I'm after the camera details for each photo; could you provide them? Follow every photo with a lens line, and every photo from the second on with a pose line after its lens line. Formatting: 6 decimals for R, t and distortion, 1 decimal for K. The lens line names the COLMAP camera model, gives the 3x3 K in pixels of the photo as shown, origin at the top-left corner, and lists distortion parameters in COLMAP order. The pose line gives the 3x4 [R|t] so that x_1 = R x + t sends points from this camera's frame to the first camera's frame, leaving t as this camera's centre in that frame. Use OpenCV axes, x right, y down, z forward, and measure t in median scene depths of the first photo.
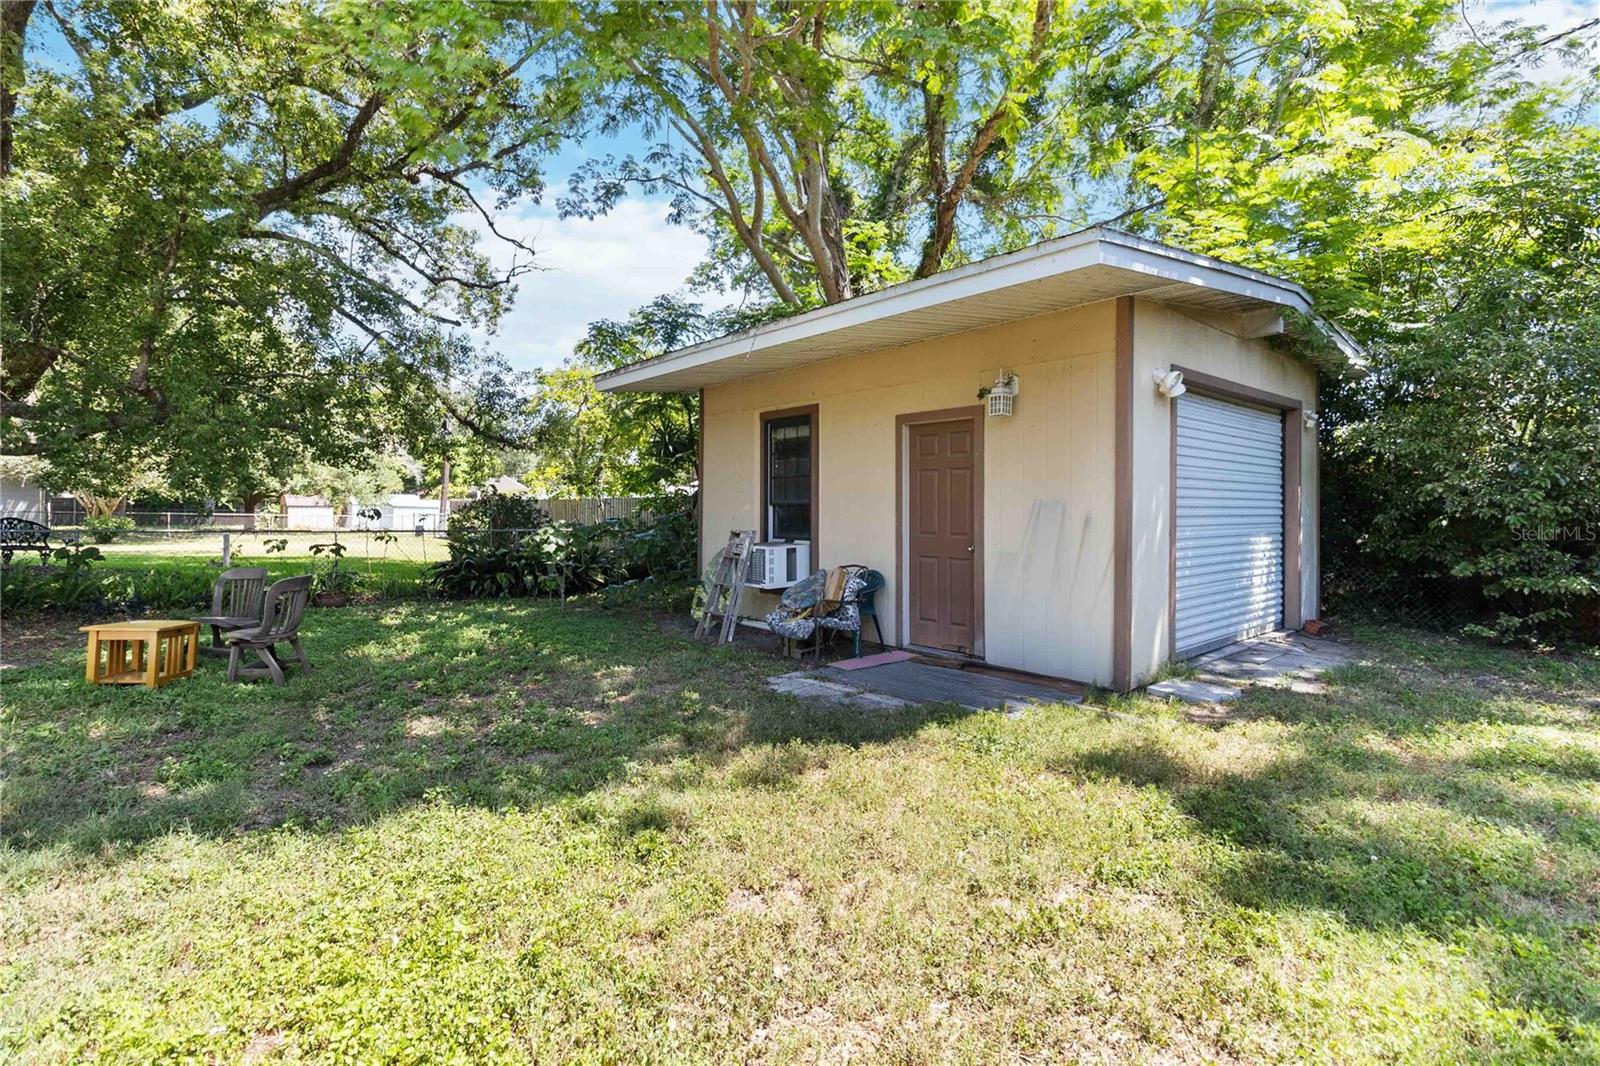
lens RADIAL K [[740.9, 0, 798.5], [0, 740.9, 524.4], [0, 0, 1]] dist [-0.004075, 0.000203]
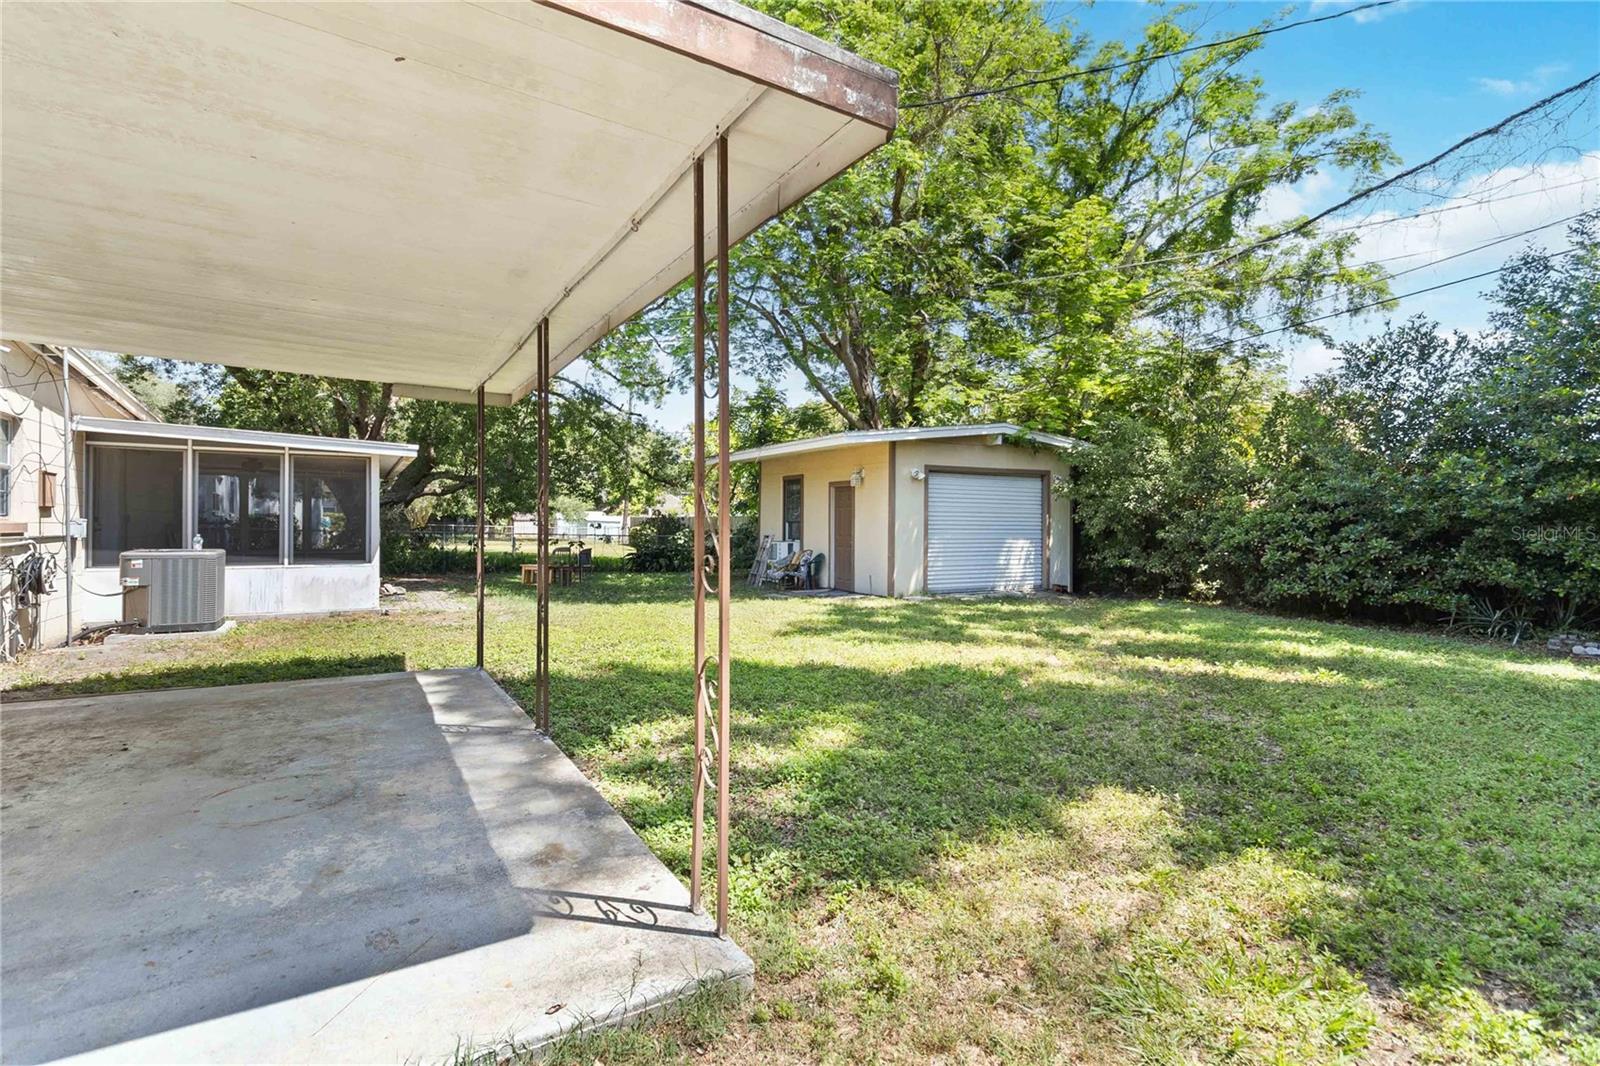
lens RADIAL K [[740.9, 0, 799.4], [0, 740.9, 530.2], [0, 0, 1]] dist [-0.004075, 0.000203]
pose [[0.979114, 0.004565, -0.203259, 0.269204], [-0.006671, 0.999931, -0.009677, 0.009892], [0.203201, 0.010830, 0.979077, -0.643288]]
